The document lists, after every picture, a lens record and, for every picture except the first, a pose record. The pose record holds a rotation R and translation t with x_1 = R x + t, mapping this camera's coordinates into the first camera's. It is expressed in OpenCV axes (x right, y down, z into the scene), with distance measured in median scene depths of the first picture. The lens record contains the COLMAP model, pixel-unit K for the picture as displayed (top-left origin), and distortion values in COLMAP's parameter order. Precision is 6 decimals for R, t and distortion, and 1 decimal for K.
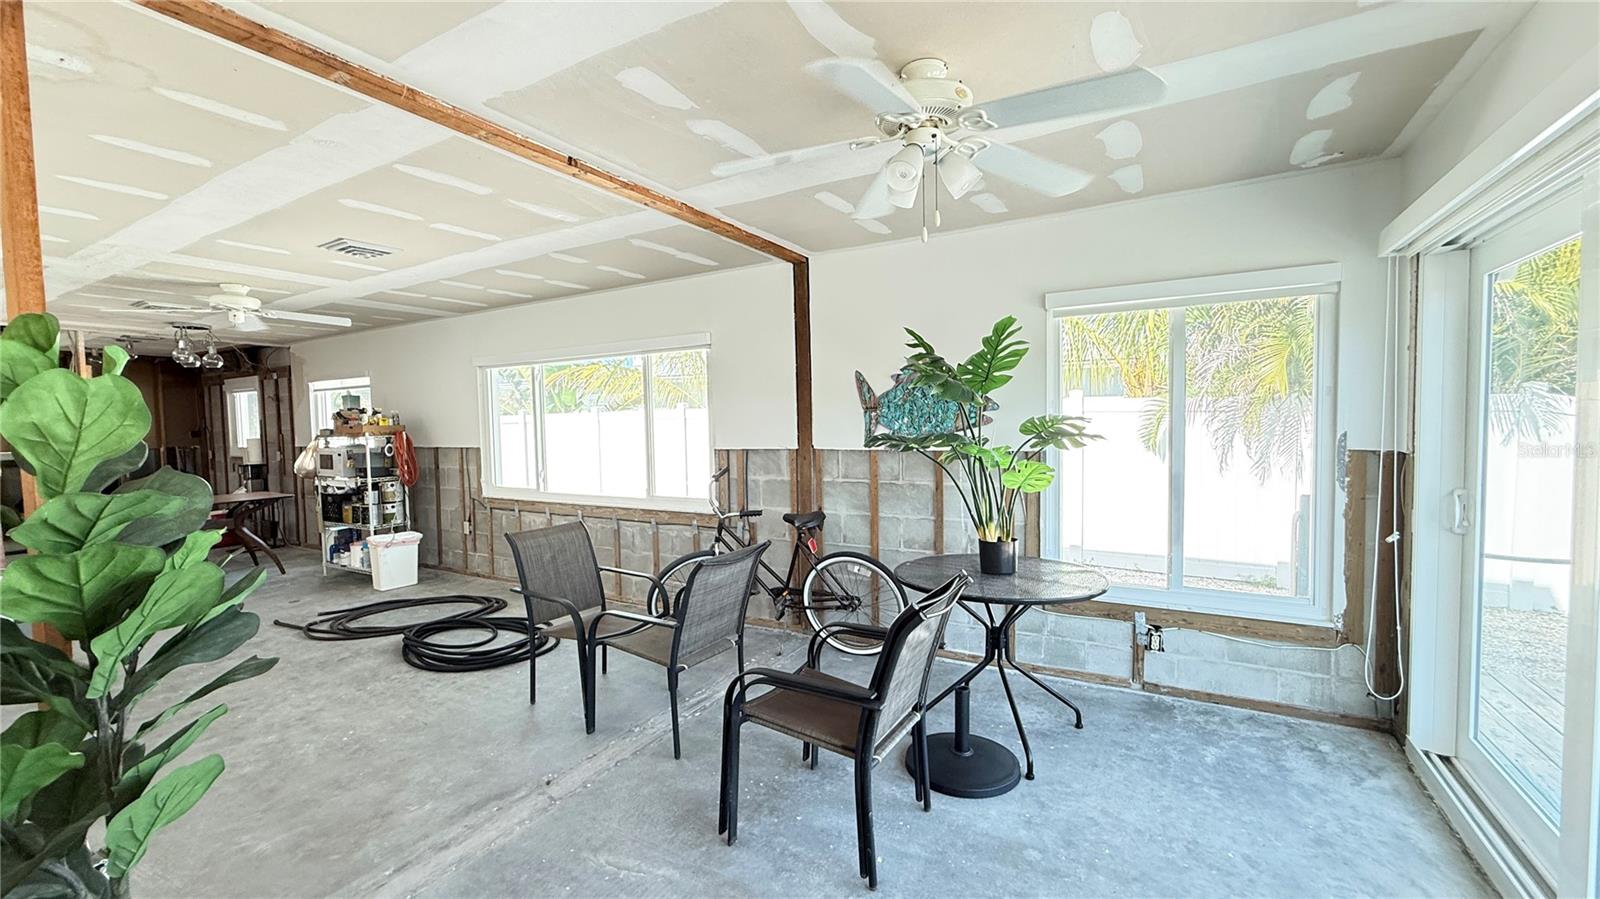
lens RADIAL K [[640.0, 0, 796.8], [0, 640.0, 451.8], [0, 0, 1]] dist [0.001257, -0.000448]
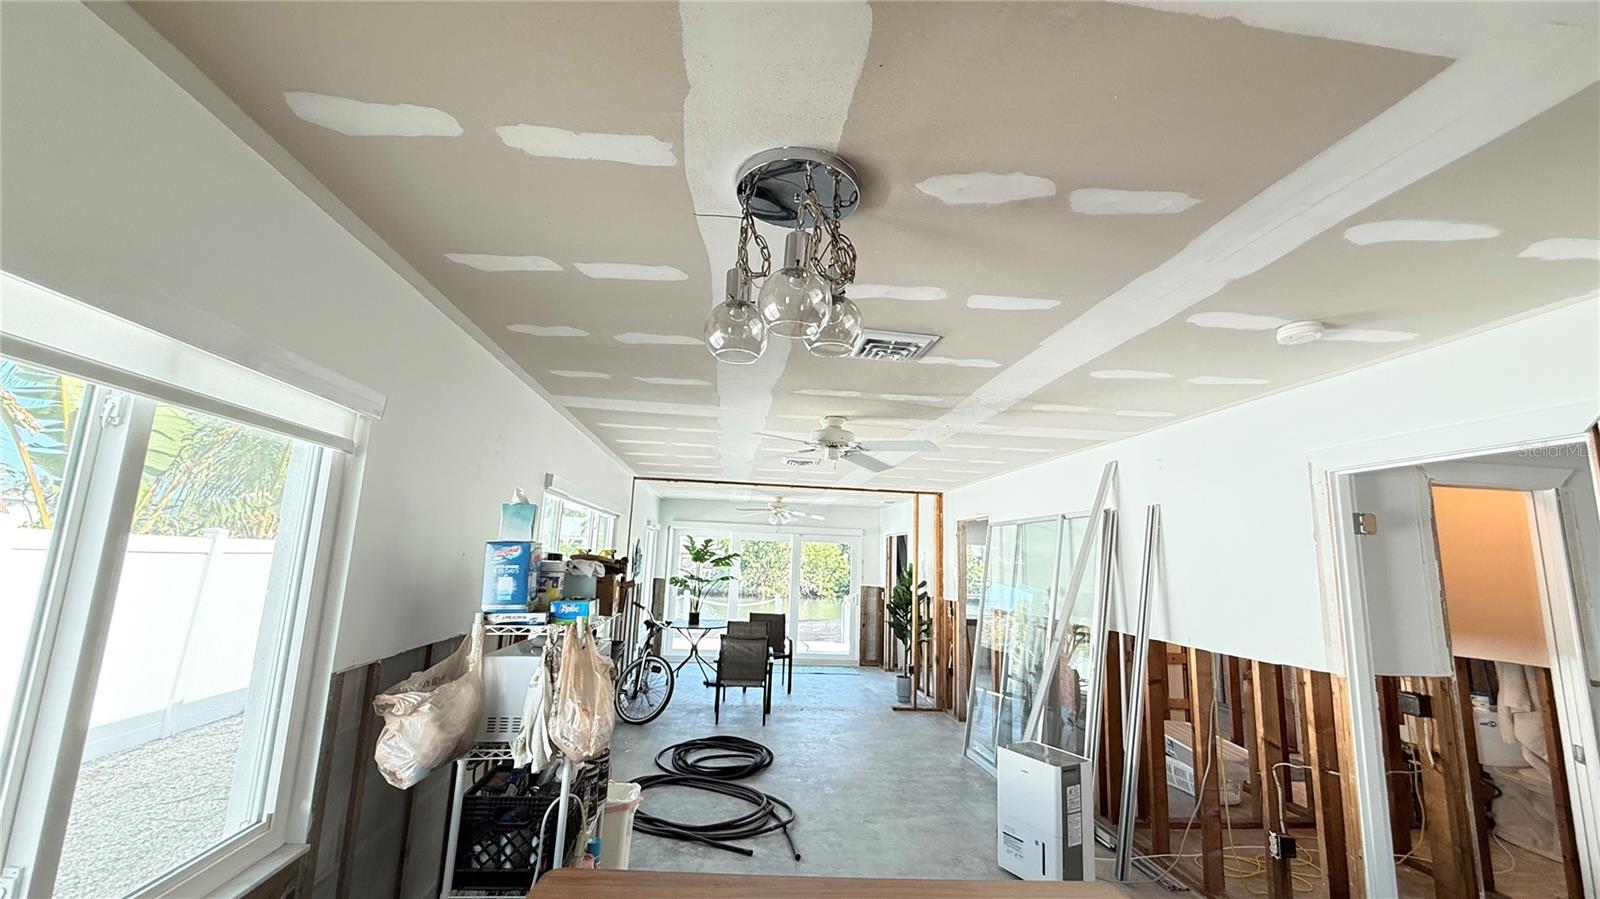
lens RADIAL K [[640.0, 0, 803.9], [0, 640.0, 453.6], [0, 0, 1]] dist [0.001257, -0.000448]
pose [[-0.605771, 0.128698, 0.785161, -2.328402], [0.012082, 0.988205, -0.152658, -0.127274], [-0.795547, -0.082989, -0.600181, 2.366536]]
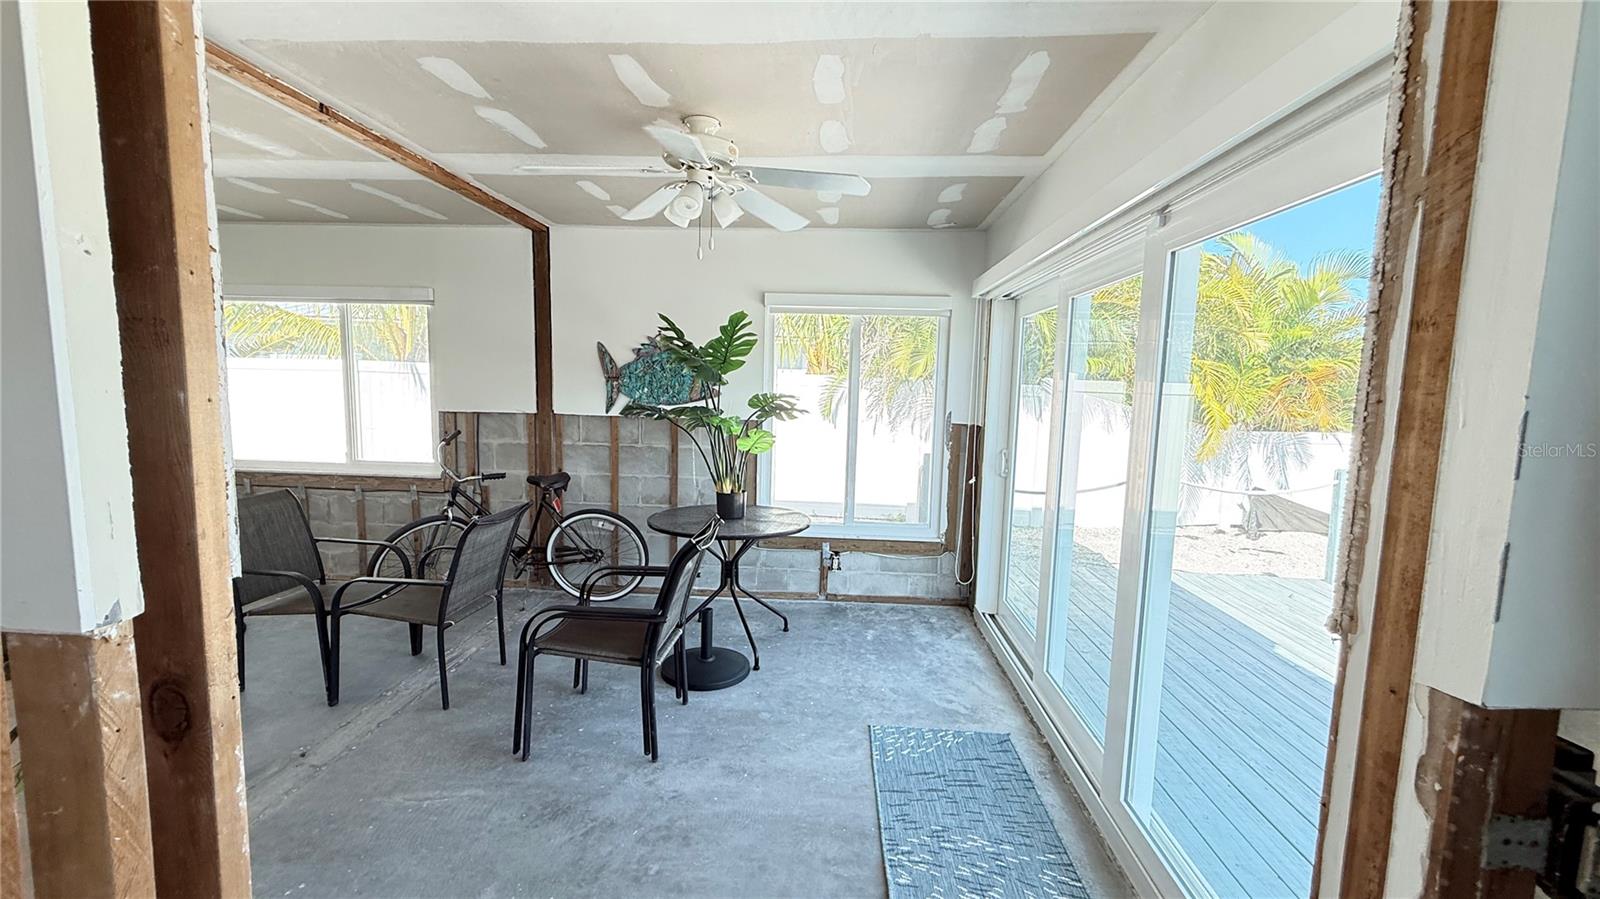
lens RADIAL K [[640.0, 0, 793.3], [0, 640.0, 452.3], [0, 0, 1]] dist [0.001257, -0.000448]
pose [[0.890734, -0.007639, 0.454460, -0.142321], [-0.020560, 0.998158, 0.057074, -0.013063], [-0.454059, -0.060181, 0.888937, -0.157962]]
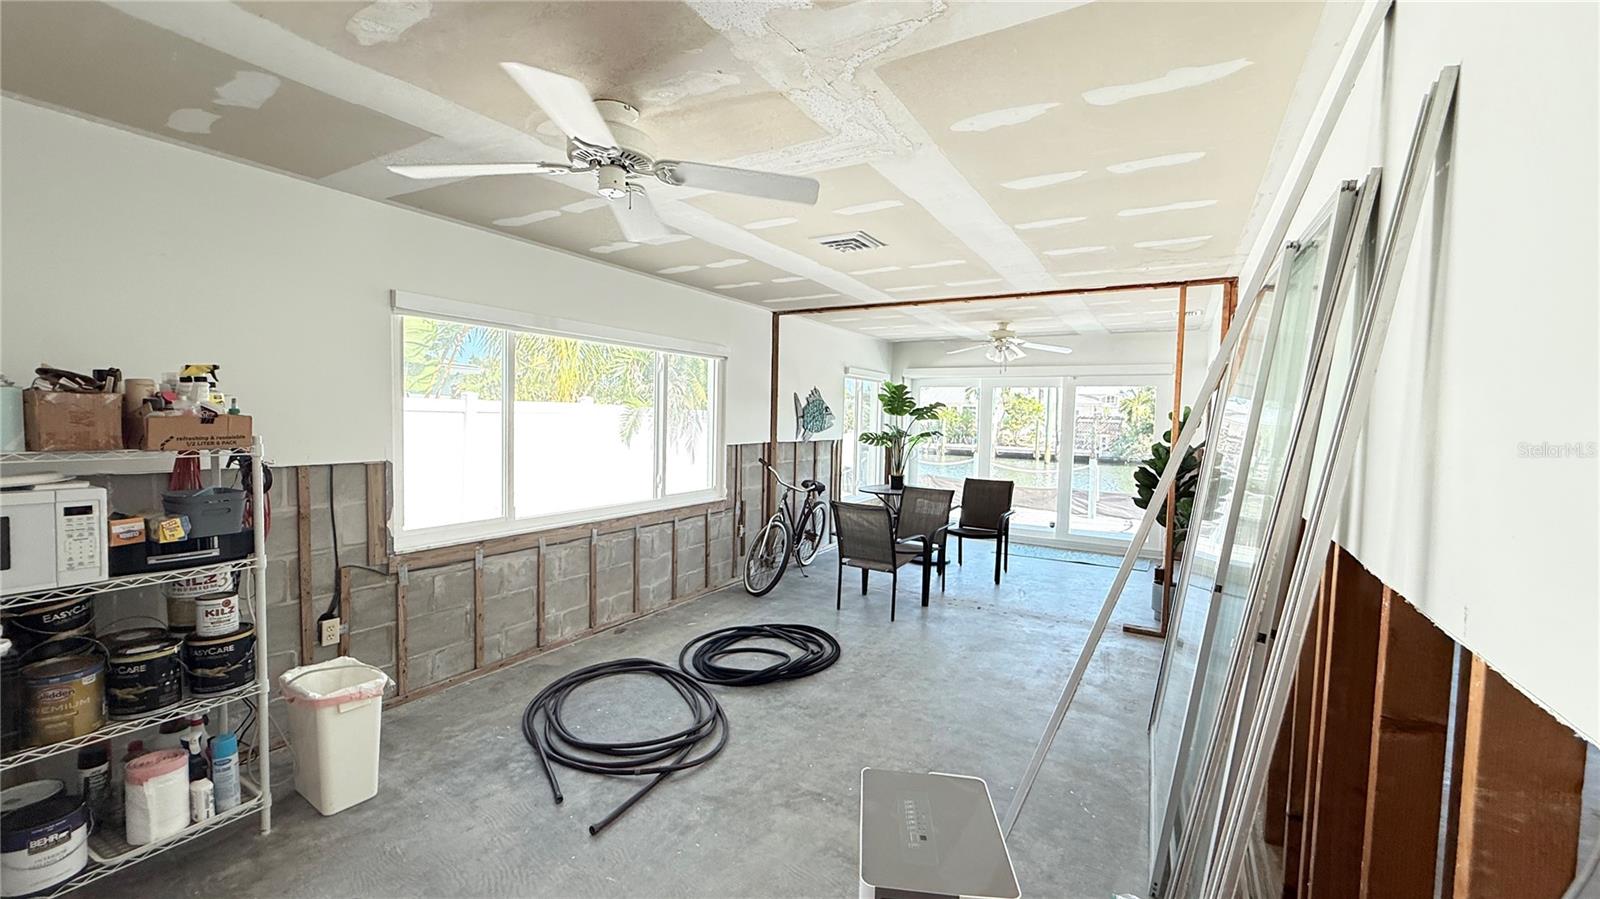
lens RADIAL K [[640.0, 0, 802.0], [0, 640.0, 450.4], [0, 0, 1]] dist [0.001257, -0.000448]
pose [[-0.006095, -0.033344, 0.999425, -2.050850], [0.026702, 0.999082, 0.033496, -0.047539], [-0.999625, 0.026891, -0.005199, 1.343424]]
